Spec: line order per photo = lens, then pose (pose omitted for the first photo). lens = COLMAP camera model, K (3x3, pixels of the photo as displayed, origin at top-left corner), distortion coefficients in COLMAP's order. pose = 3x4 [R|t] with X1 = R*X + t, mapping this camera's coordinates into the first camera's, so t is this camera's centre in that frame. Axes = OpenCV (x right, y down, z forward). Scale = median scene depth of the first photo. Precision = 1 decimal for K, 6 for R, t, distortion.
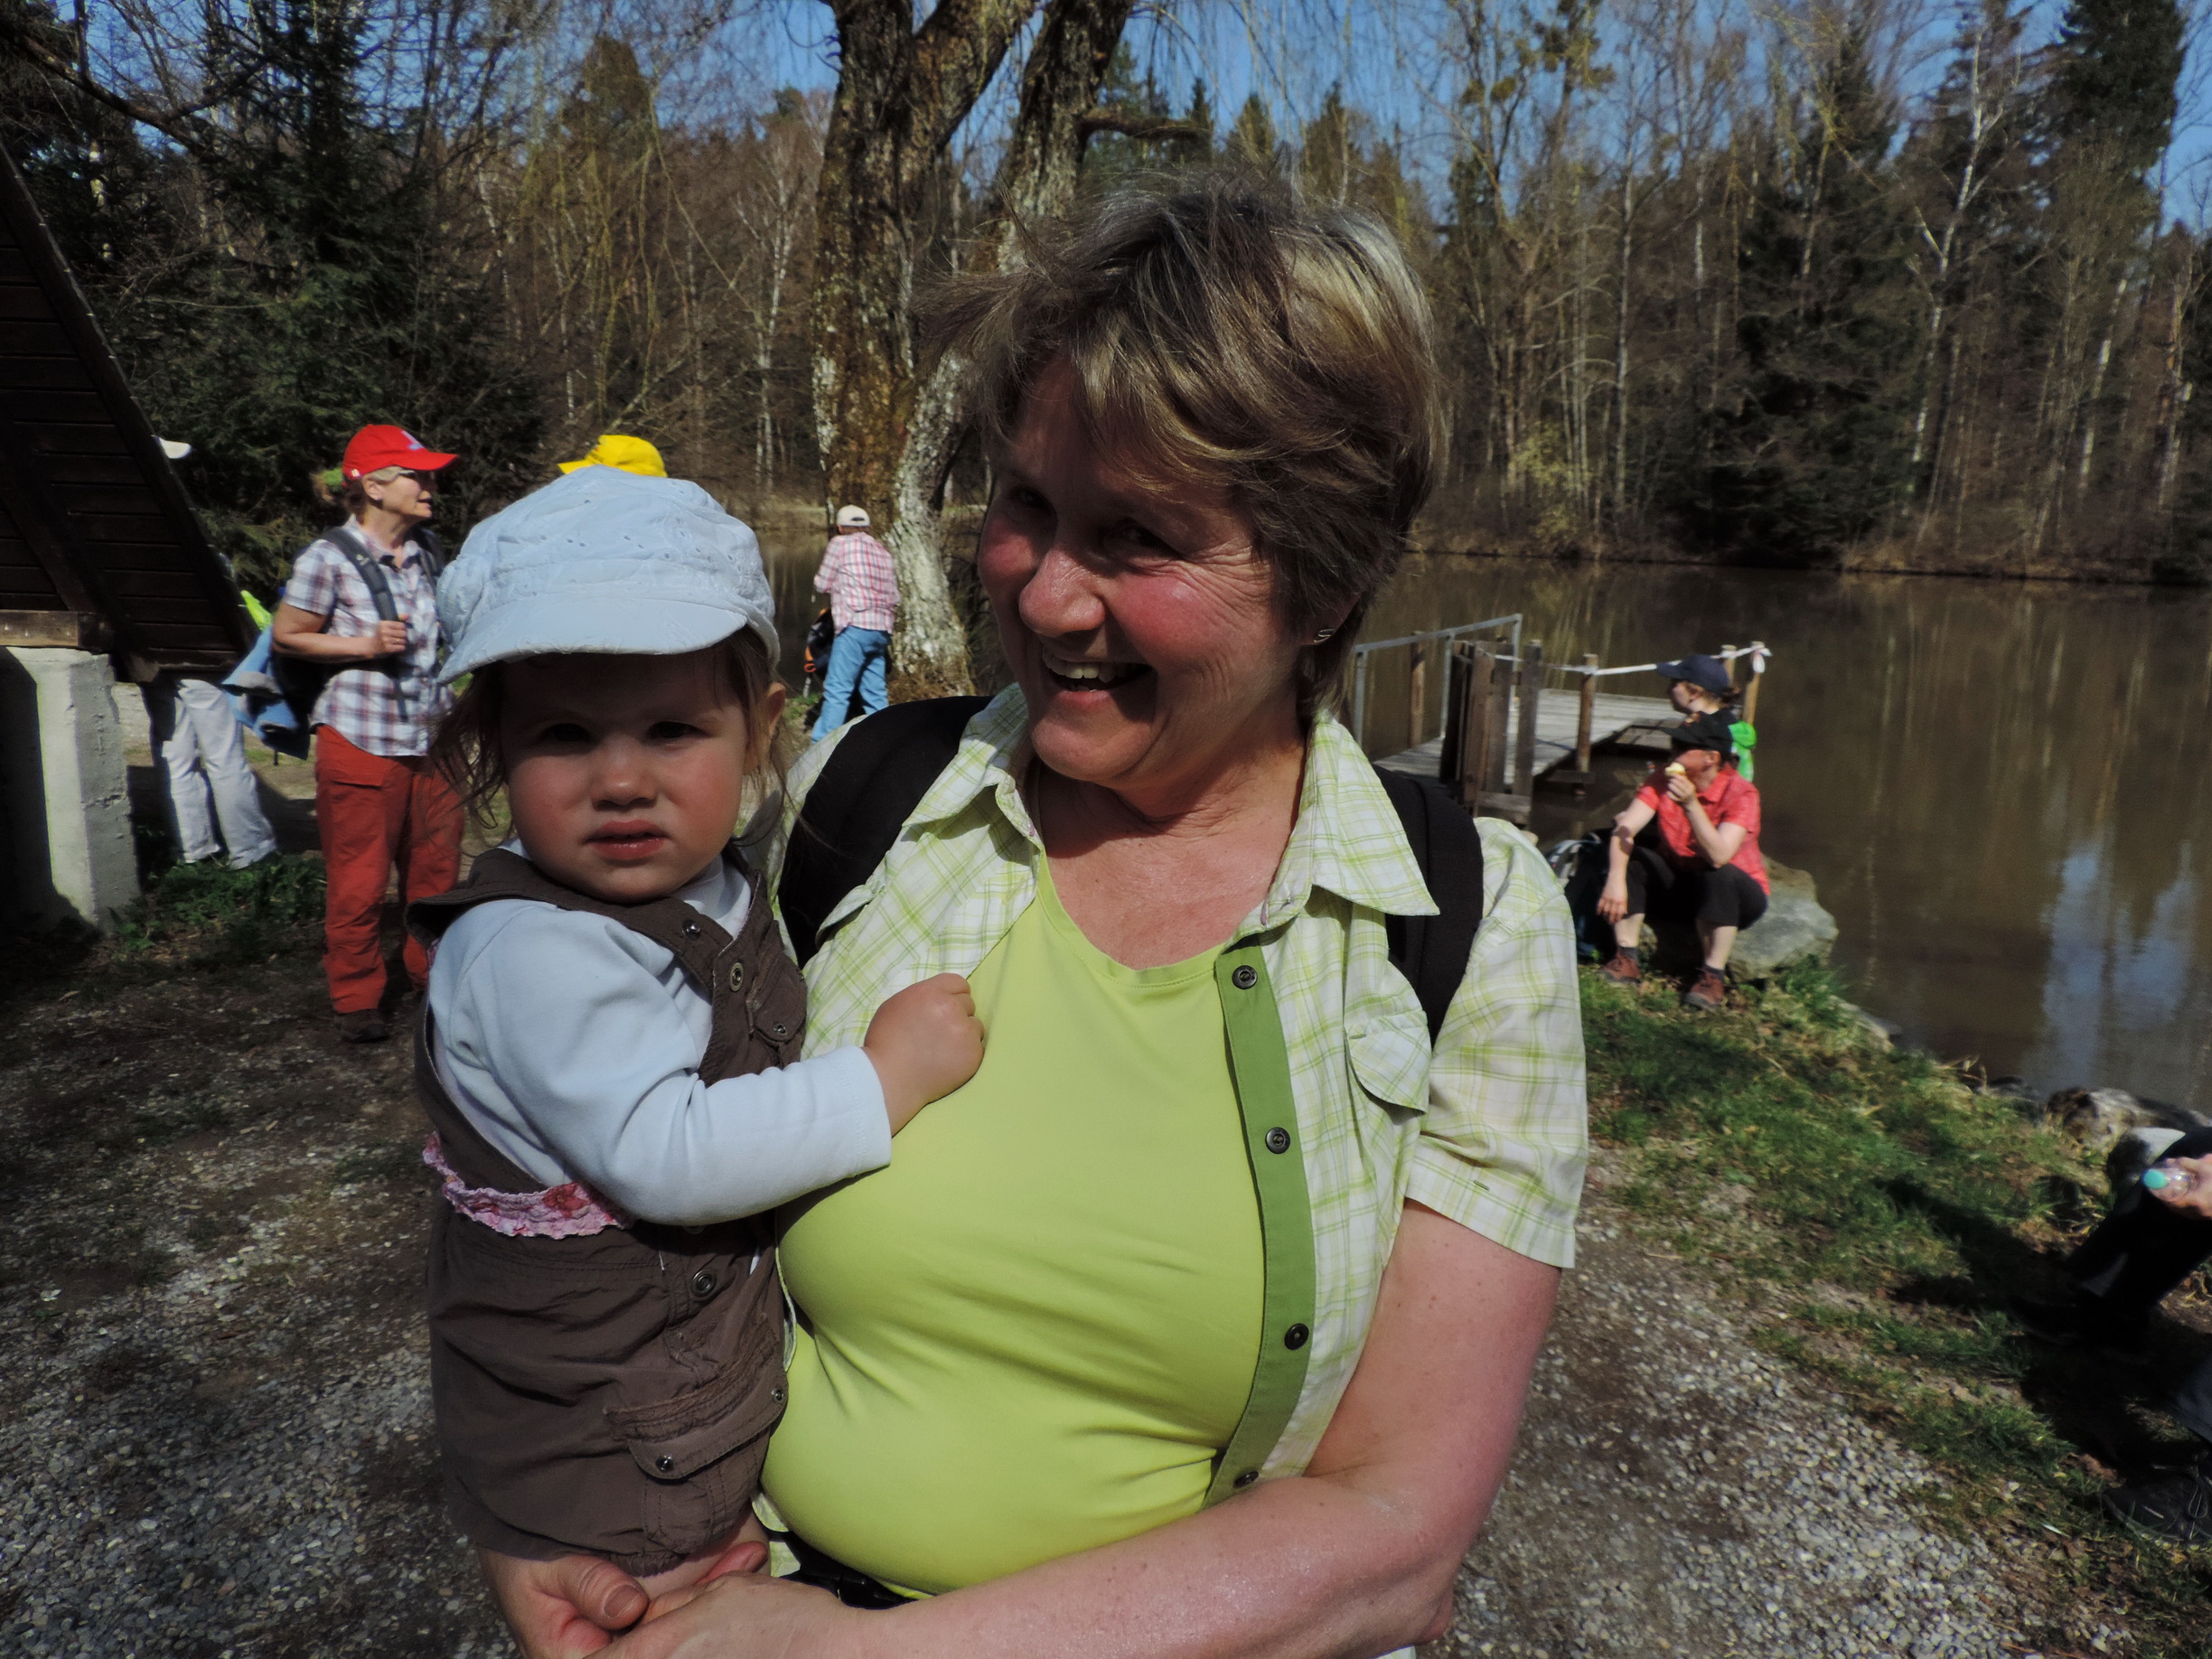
lens RADIAL K [[1589.4, 0, 1103.9], [0, 1589.4, 828.8], [0, 0, 1]] dist [-0.009751, -0.004053]
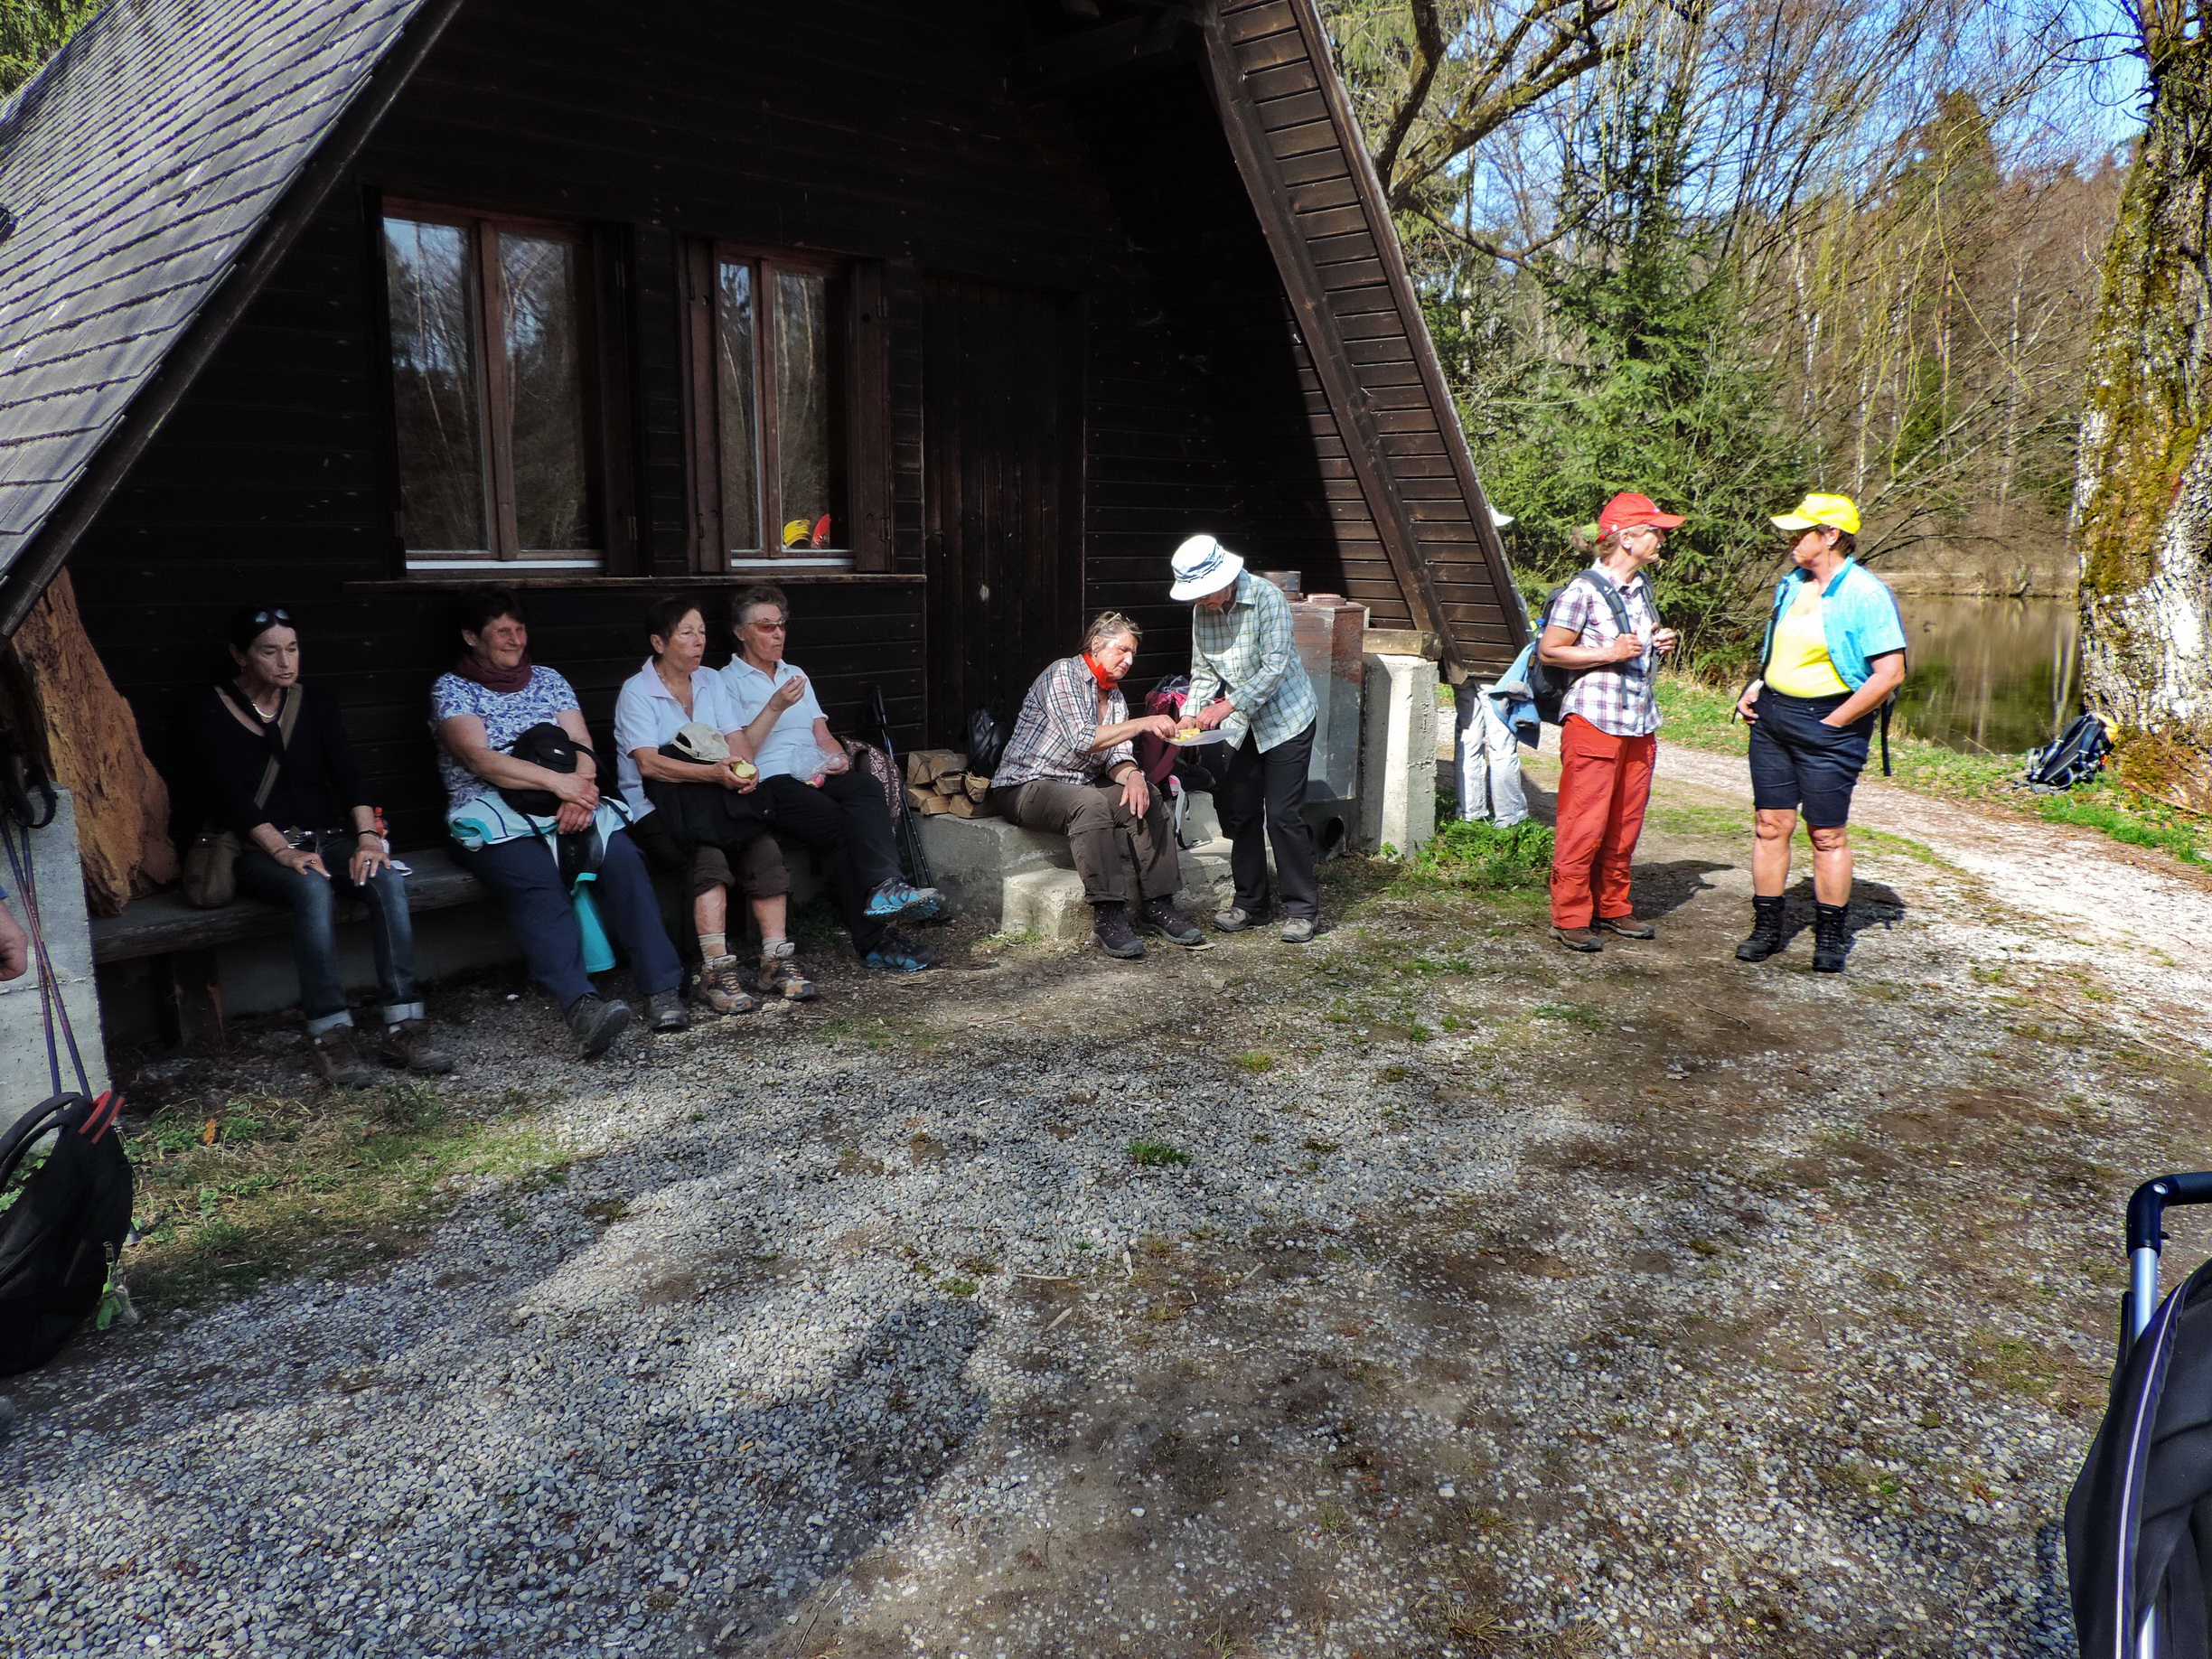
lens RADIAL K [[1589.4, 0, 1108.2], [0, 1589.4, 832.7], [0, 0, 1]] dist [-0.009751, -0.004053]
pose [[0.729814, 0.102509, -0.675917, 0.067536], [-0.129127, 0.991568, 0.010957, 0.032416], [0.671340, 0.079282, 0.736897, -0.119045]]
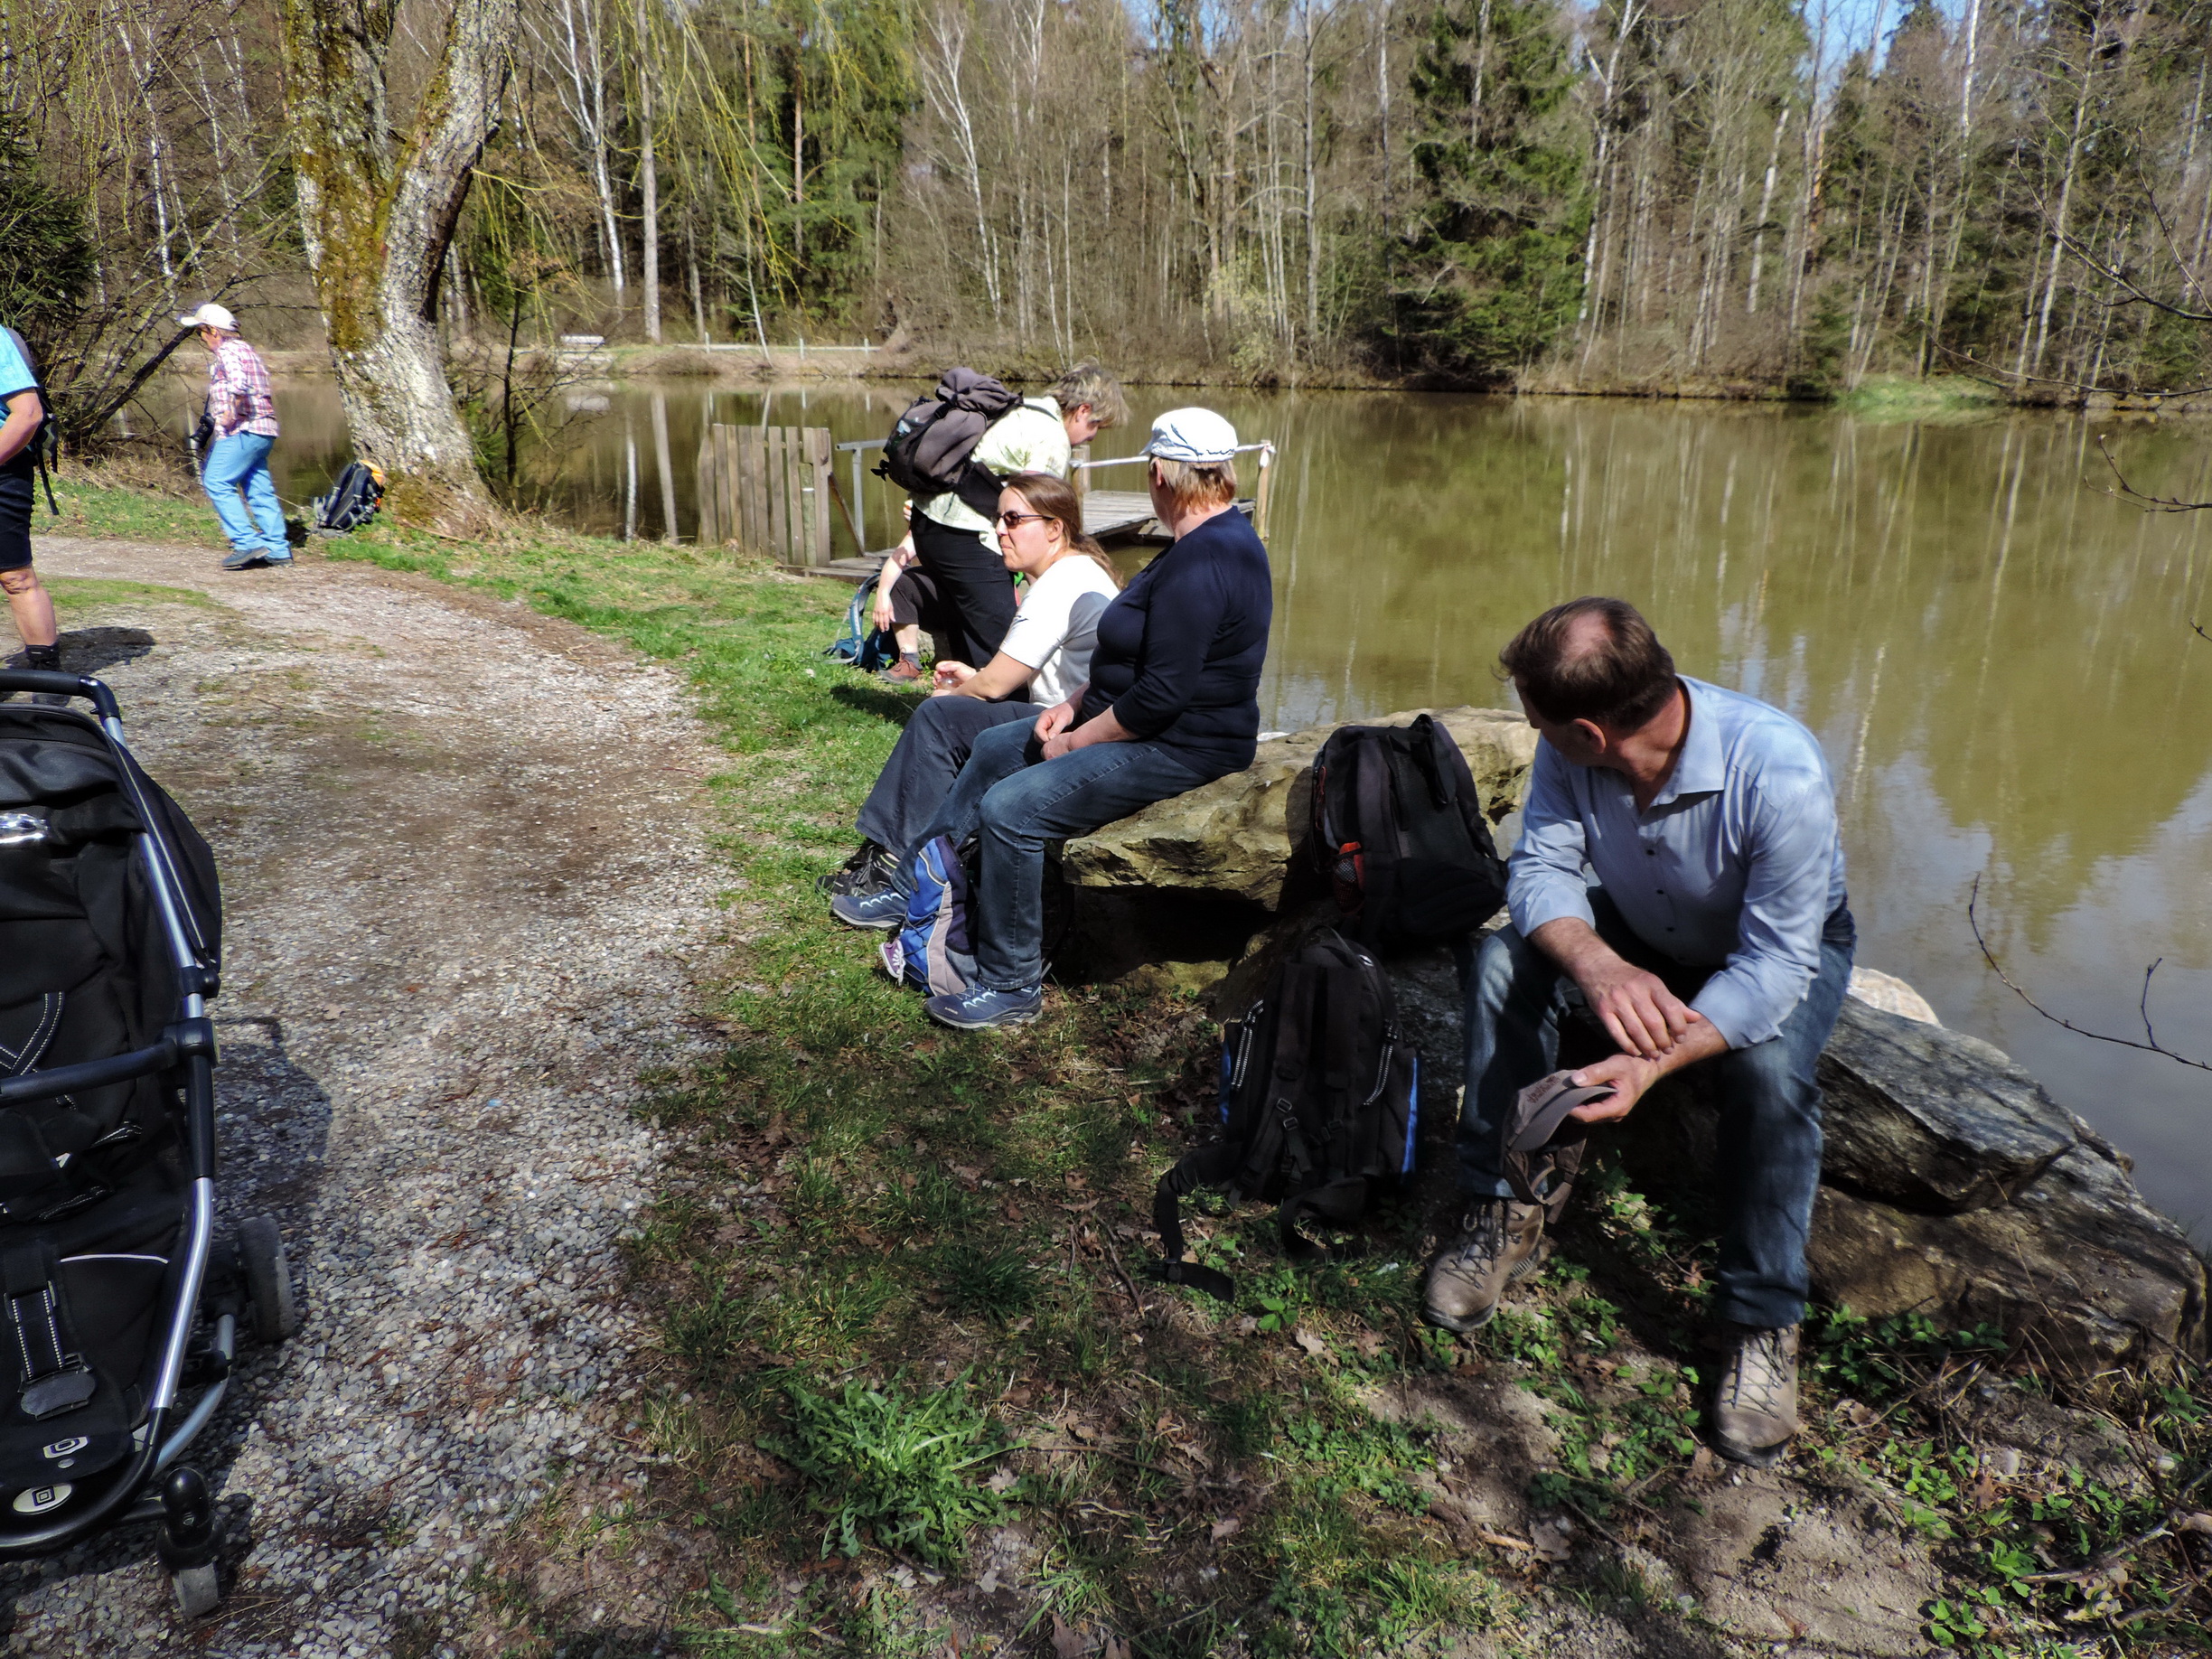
lens RADIAL K [[1589.4, 0, 1109.5], [0, 1589.4, 836.0], [0, 0, 1]] dist [-0.009751, -0.004053]
pose [[0.988432, -0.057312, 0.140418, 0.183789], [0.043064, 0.993802, 0.102486, 0.058323], [-0.145422, -0.095254, 0.984774, -0.170759]]
